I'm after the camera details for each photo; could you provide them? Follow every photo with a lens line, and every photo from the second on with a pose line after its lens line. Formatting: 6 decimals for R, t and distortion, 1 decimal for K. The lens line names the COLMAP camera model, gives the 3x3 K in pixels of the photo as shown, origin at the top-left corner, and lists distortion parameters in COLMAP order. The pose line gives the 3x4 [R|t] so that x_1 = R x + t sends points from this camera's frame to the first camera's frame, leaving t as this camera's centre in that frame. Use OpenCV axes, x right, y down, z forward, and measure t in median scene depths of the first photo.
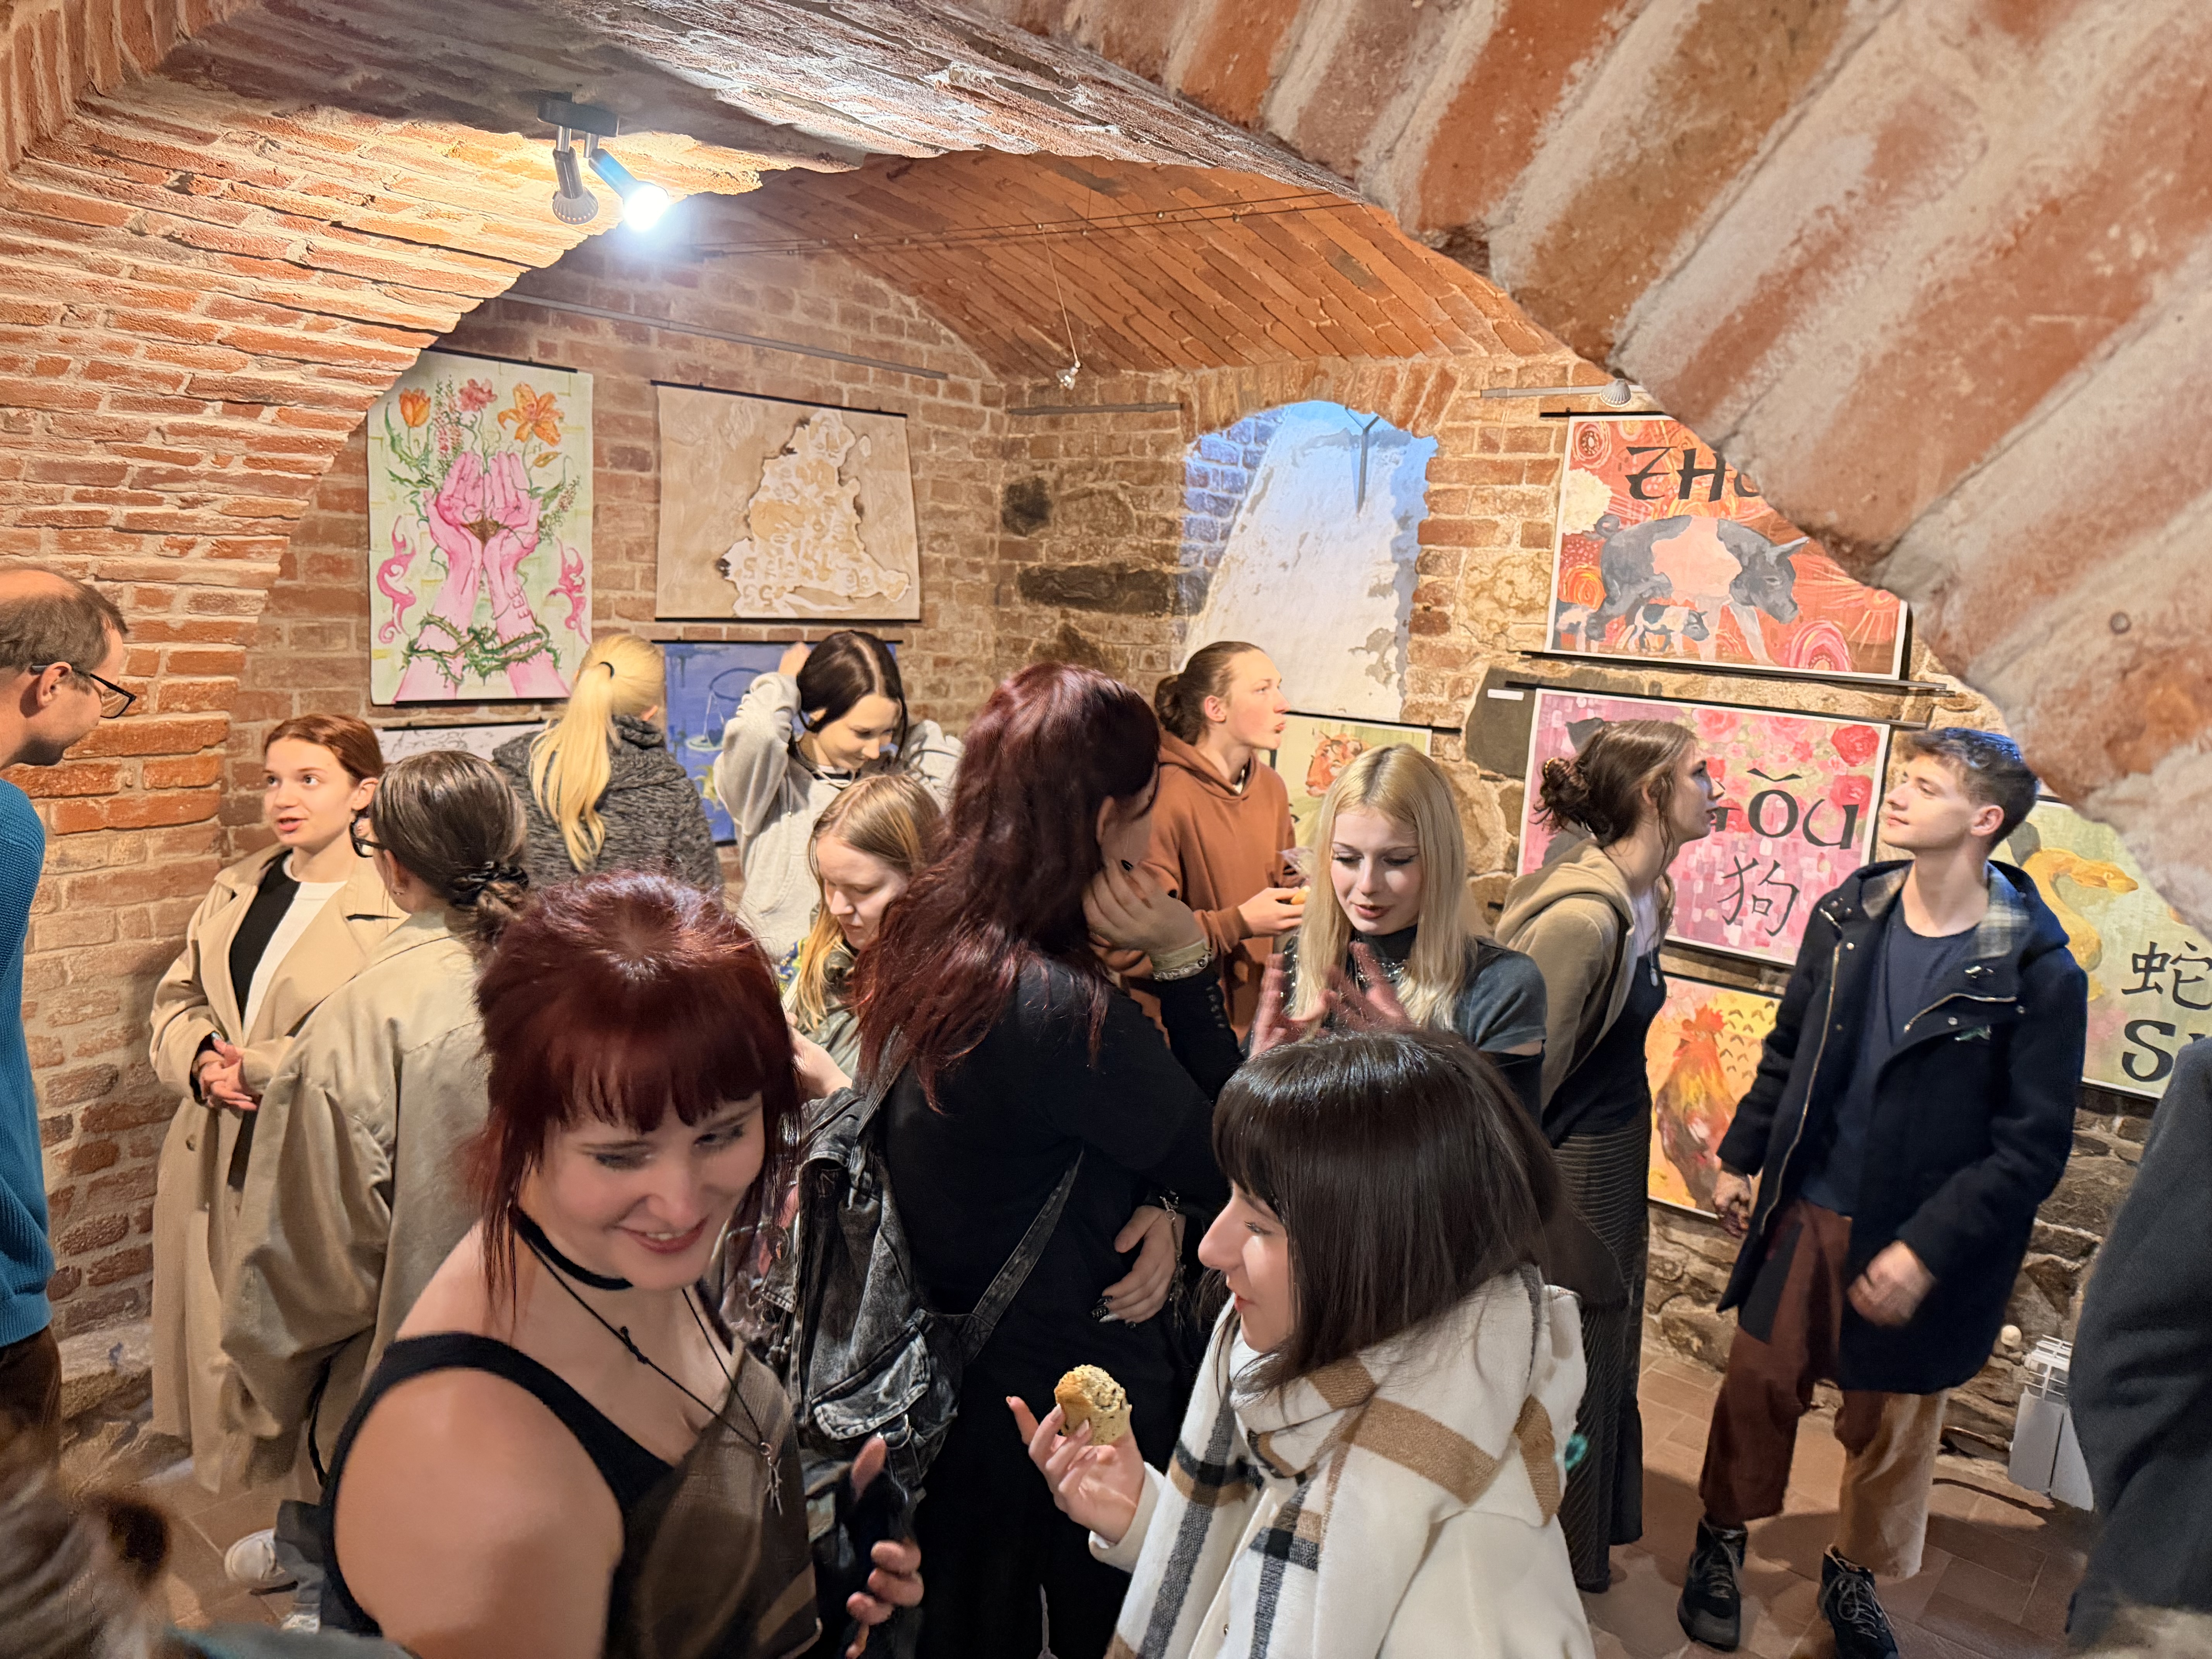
lens RADIAL K [[1558.4, 0, 1079.7], [0, 1558.4, 845.6], [0, 0, 1]] dist [0.103331, -0.165545]
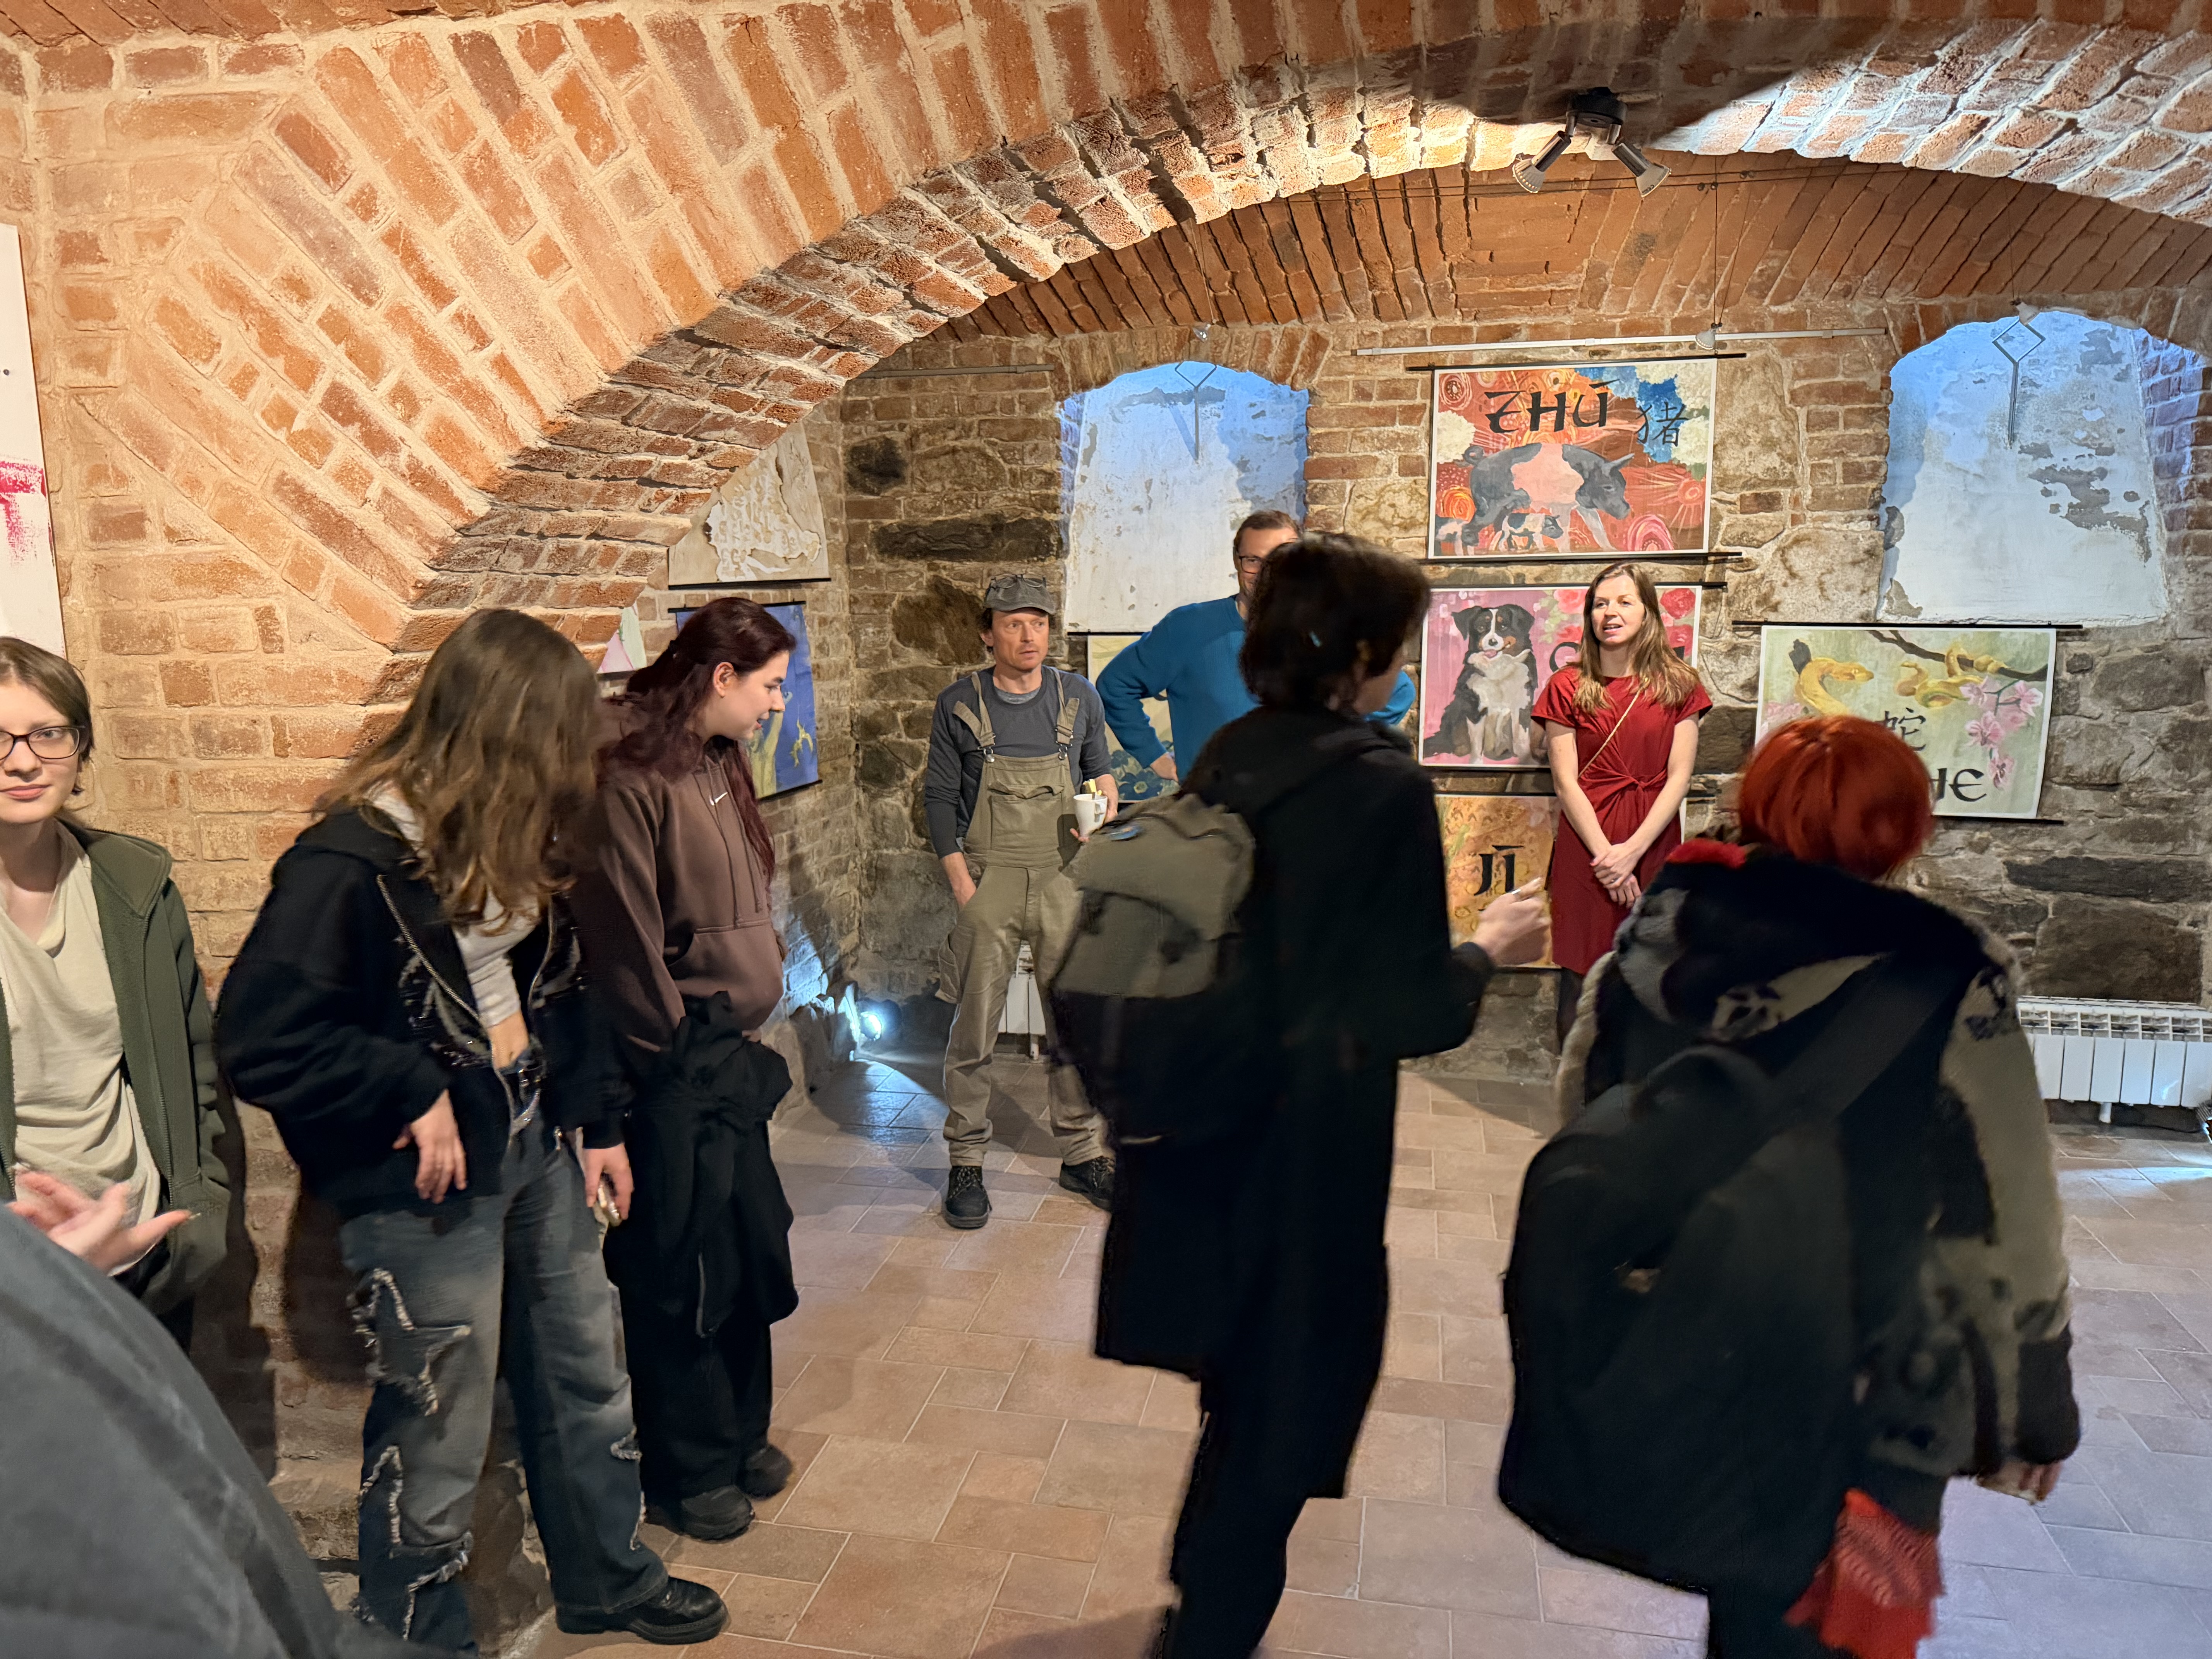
lens RADIAL K [[1558.4, 0, 1079.7], [0, 1558.4, 845.6], [0, 0, 1]] dist [0.103331, -0.165545]
pose [[0.871115, -0.147501, 0.468405, -0.563373], [0.144469, 0.988591, 0.042632, 0.010099], [-0.469349, 0.030532, 0.882485, 0.028181]]
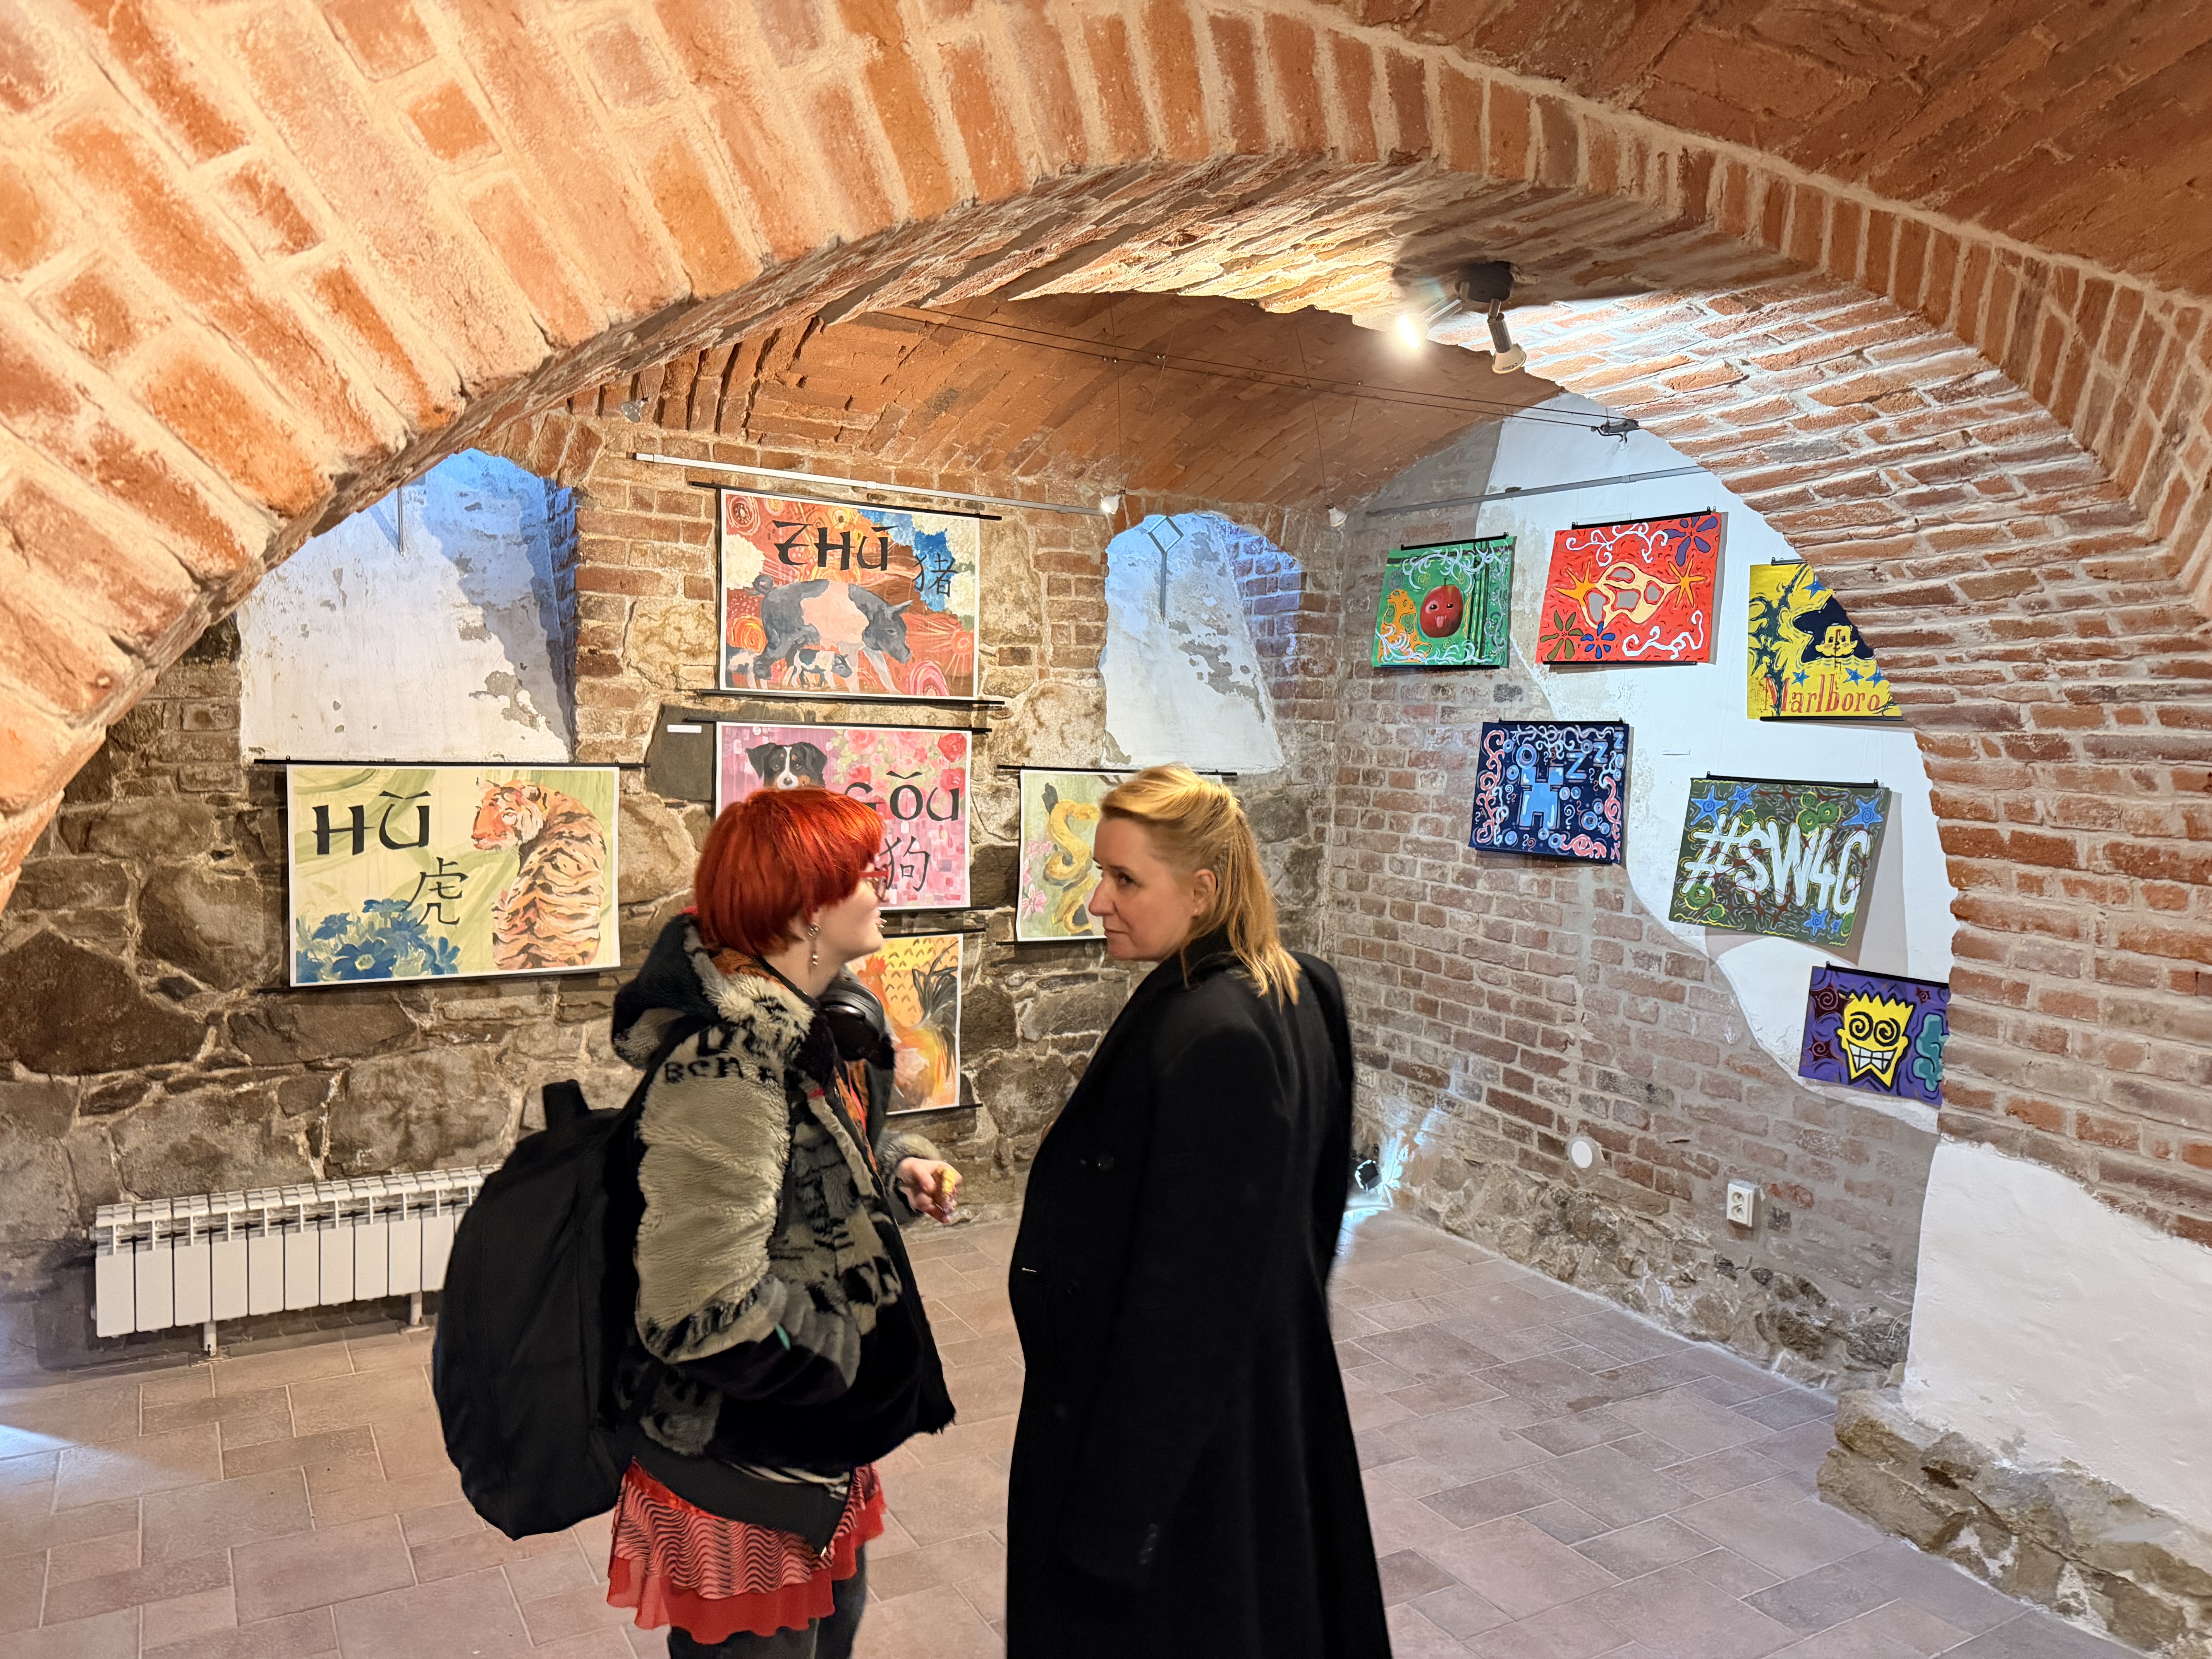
lens RADIAL K [[1544.5, 0, 1094.9], [0, 1544.5, 837.6], [0, 0, 1]] dist [0.170039, -0.317606]
pose [[0.309431, -0.117322, 0.943657, -0.702424], [0.152861, 0.985591, 0.072411, -0.056237], [-0.938555, 0.121842, 0.322907, 0.380549]]
